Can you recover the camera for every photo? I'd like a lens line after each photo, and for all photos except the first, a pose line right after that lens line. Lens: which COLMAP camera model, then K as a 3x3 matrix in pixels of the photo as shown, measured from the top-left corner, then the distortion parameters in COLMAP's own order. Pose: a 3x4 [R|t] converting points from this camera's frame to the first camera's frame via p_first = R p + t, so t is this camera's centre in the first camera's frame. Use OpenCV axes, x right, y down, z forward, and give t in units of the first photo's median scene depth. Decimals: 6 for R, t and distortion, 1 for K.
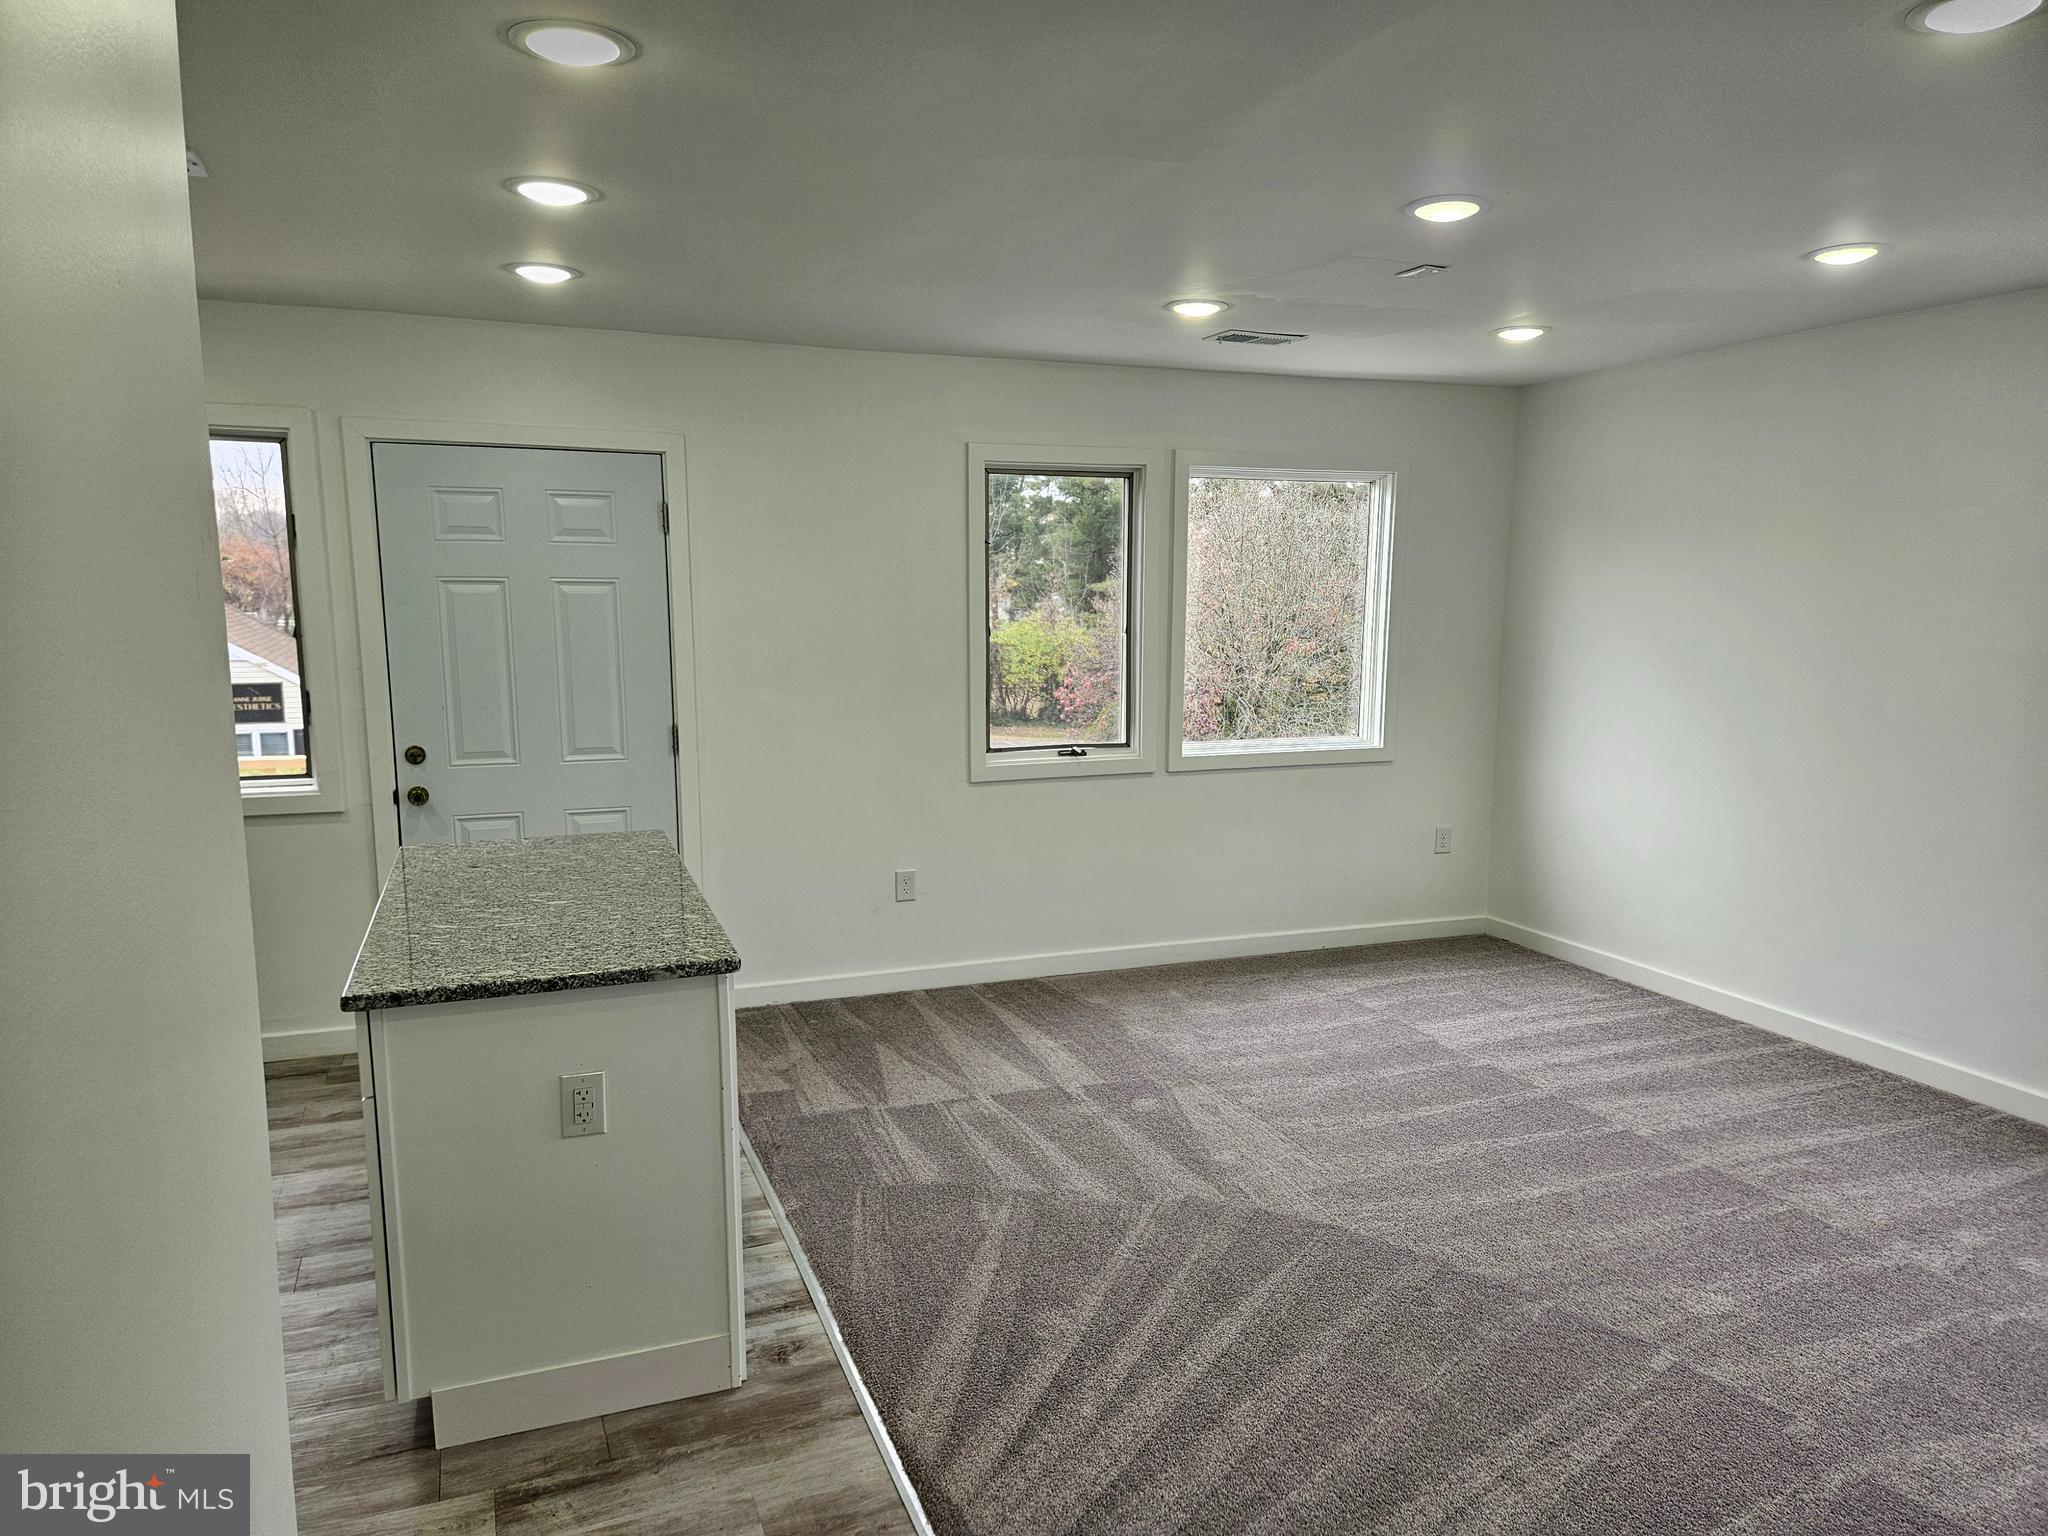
lens RADIAL K [[1342.7, 0, 1024.6], [0, 1342.7, 778.8], [0, 0, 1]] dist [0.042830, -0.001775]
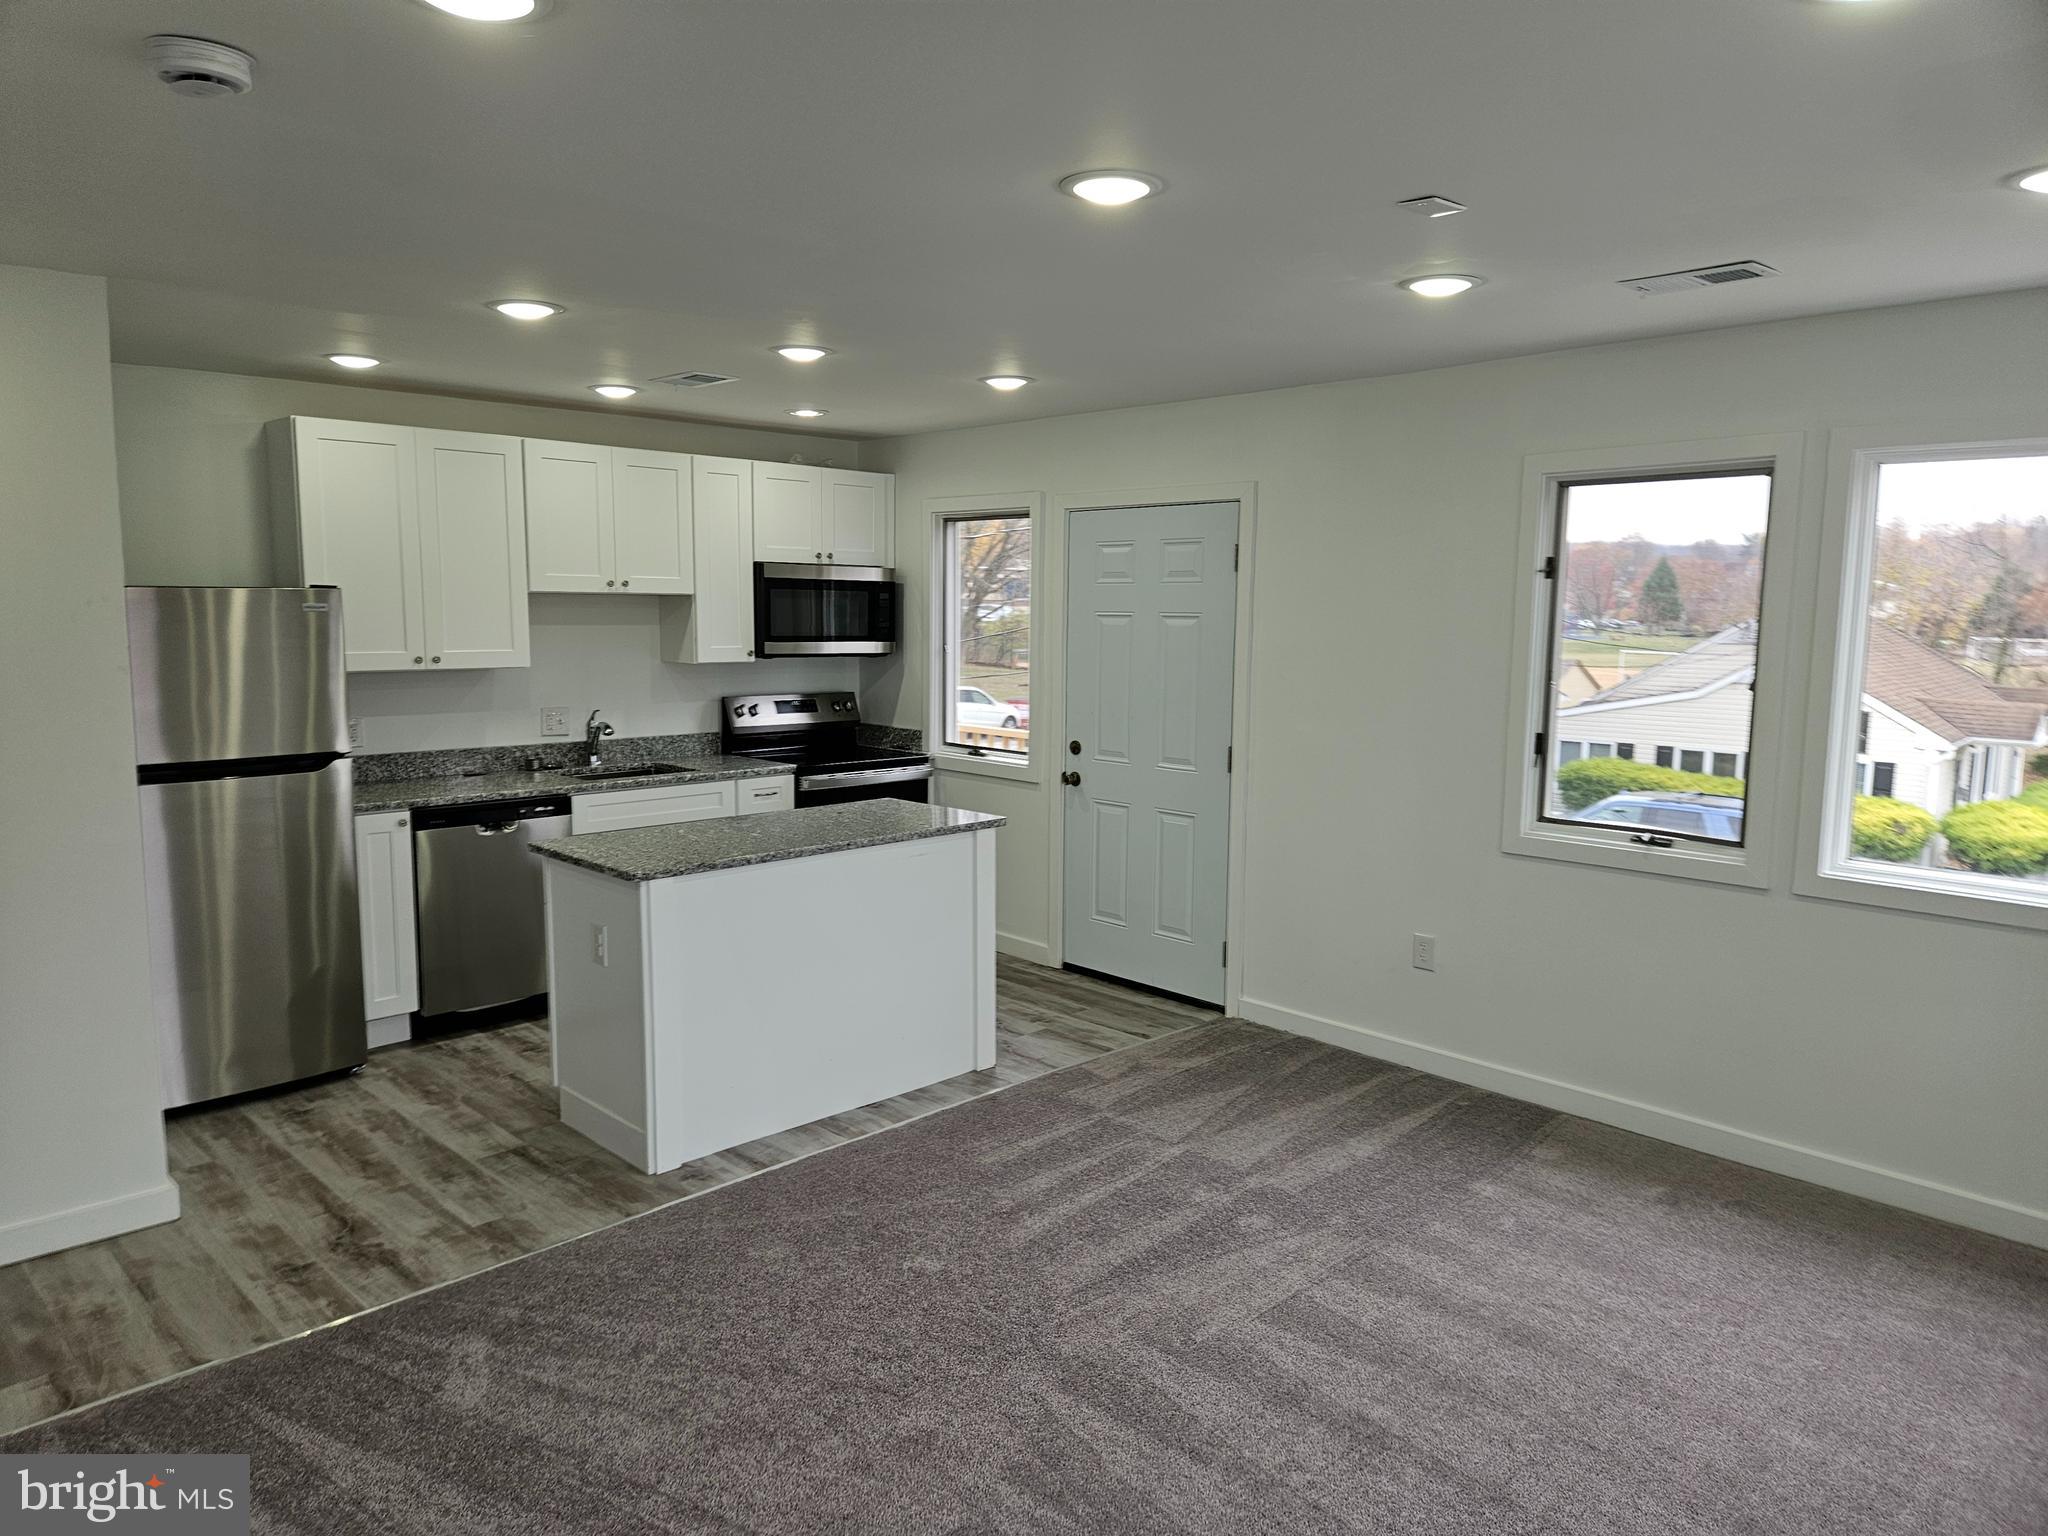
lens RADIAL K [[1342.7, 0, 1019.8], [0, 1342.7, 759.1], [0, 0, 1]] dist [0.042830, -0.001775]
pose [[0.394236, 0.107025, -0.912756, 0.706267], [-0.136364, 0.989014, 0.057068, -0.072414], [0.908836, 0.101969, 0.404499, 0.430718]]
